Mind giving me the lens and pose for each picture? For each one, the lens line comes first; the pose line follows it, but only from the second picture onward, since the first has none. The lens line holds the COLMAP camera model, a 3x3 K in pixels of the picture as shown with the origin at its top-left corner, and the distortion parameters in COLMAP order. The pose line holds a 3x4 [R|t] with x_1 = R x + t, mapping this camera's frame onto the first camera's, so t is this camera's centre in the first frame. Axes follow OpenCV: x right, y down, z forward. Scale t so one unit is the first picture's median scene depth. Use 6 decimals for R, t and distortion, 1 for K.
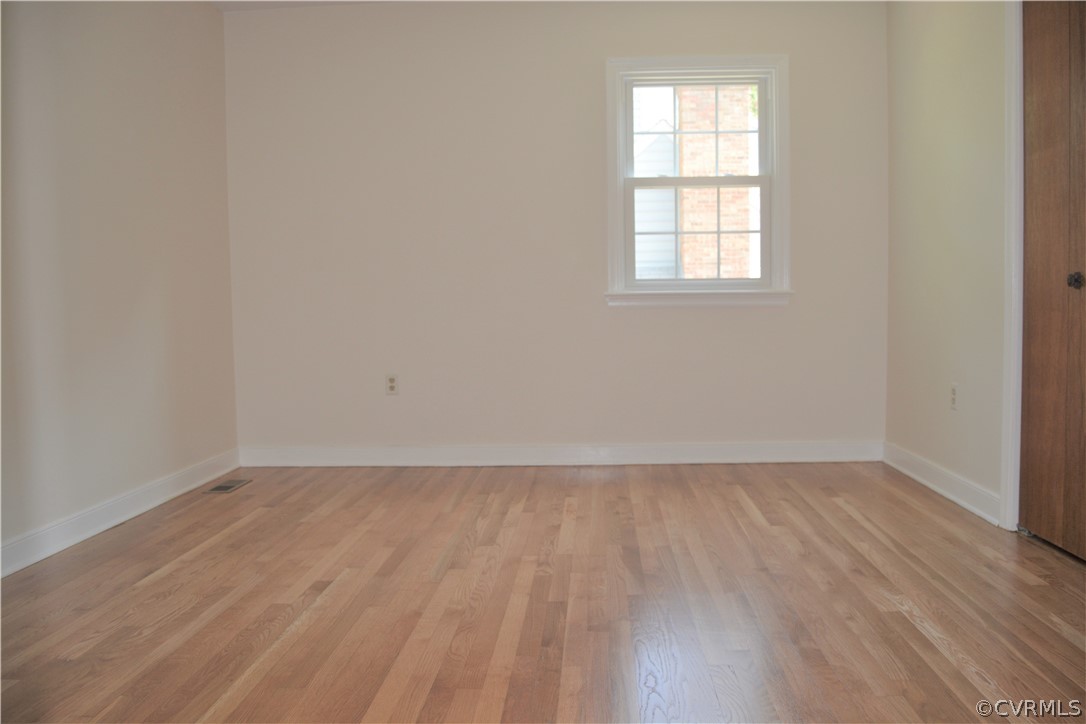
lens RADIAL K [[853.5, 0, 543.0], [0, 853.5, 362.0], [0, 0, 1]] dist [-0.085941, 0.018568]
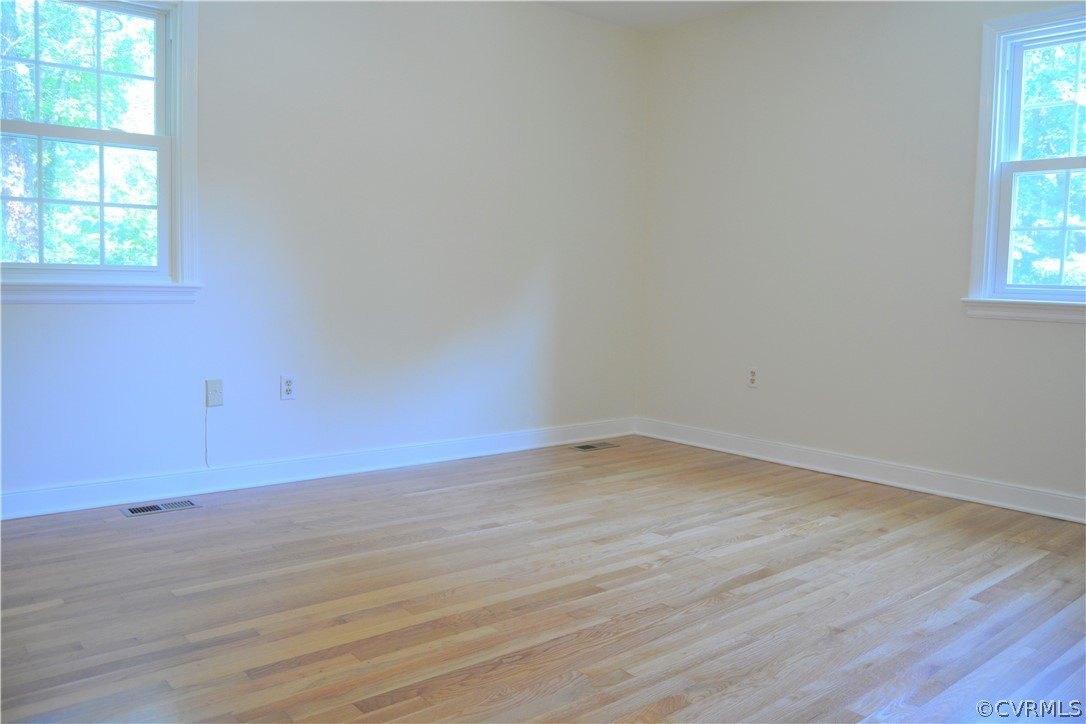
lens RADIAL K [[853.5, 0, 543.0], [0, 853.5, 362.0], [0, 0, 1]] dist [-0.085941, 0.018568]
pose [[0.684694, 0.100009, -0.721936, 0.646076], [-0.085130, 0.994735, 0.057061, -0.048567], [0.723841, 0.022389, 0.689603, 0.191453]]
